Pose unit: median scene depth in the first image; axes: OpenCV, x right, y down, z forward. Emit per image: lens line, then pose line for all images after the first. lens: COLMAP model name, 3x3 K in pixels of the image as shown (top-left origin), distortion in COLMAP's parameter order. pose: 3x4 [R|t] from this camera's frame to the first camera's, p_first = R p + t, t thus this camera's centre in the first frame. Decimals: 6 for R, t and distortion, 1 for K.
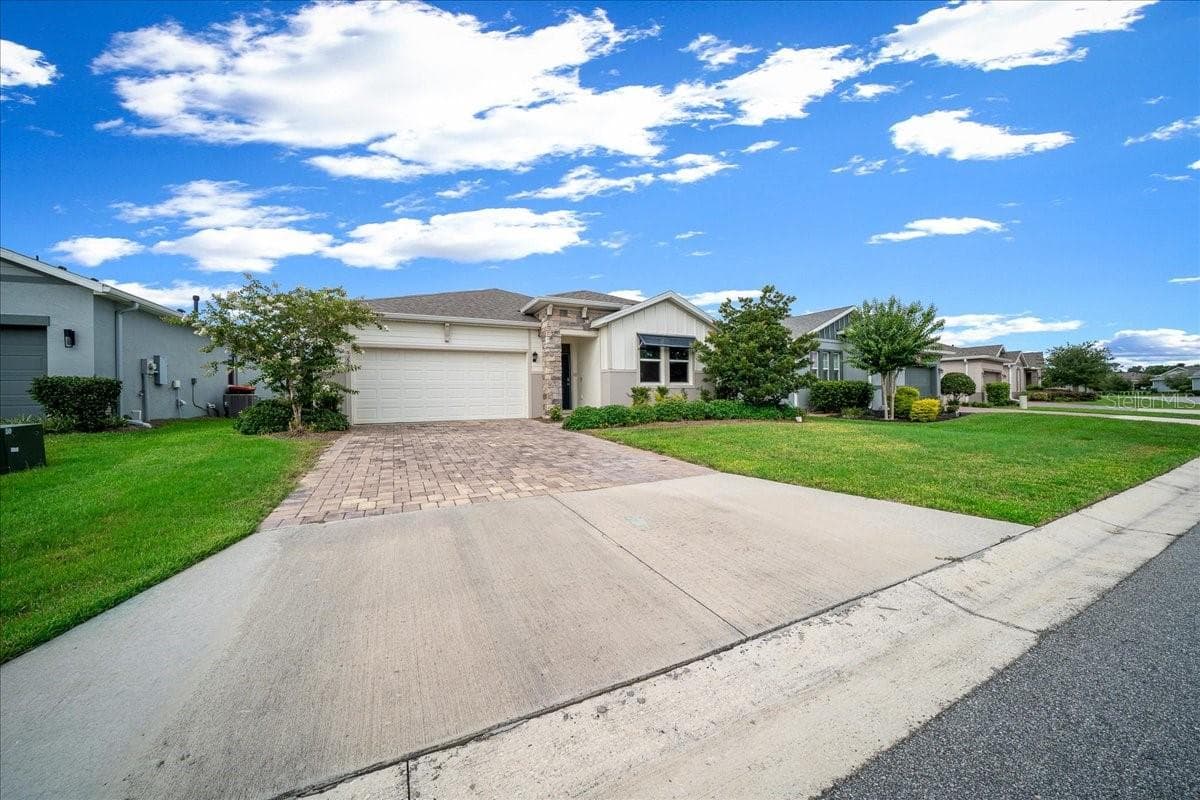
lens RADIAL K [[420.6, 0, 604.7], [0, 420.6, 398.5], [0, 0, 1]] dist [-0.018163, 0.002056]
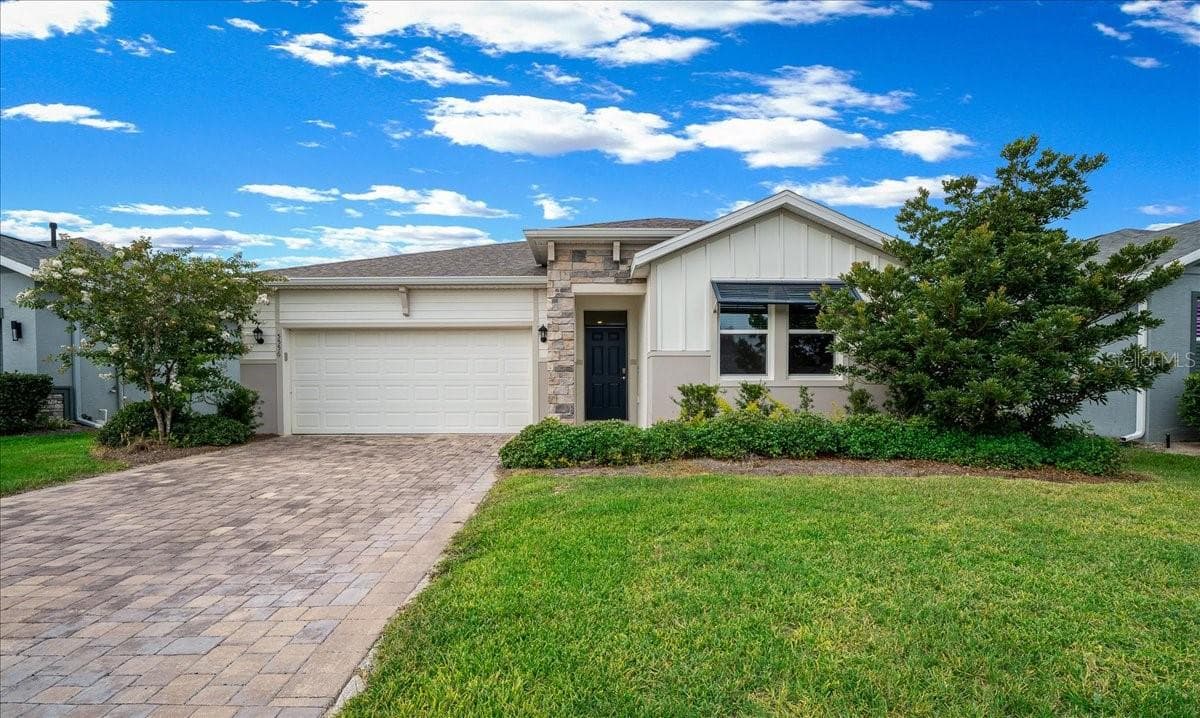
lens RADIAL K [[536.3, 0, 590.9], [0, 536.3, 401.5], [0, 0, 1]] dist [-0.017045, 0.001645]
pose [[0.895044, 0.018901, -0.445577, 0.247241], [-0.011855, 0.999757, 0.018596, -0.016513], [0.445820, -0.011362, 0.895050, 0.341855]]
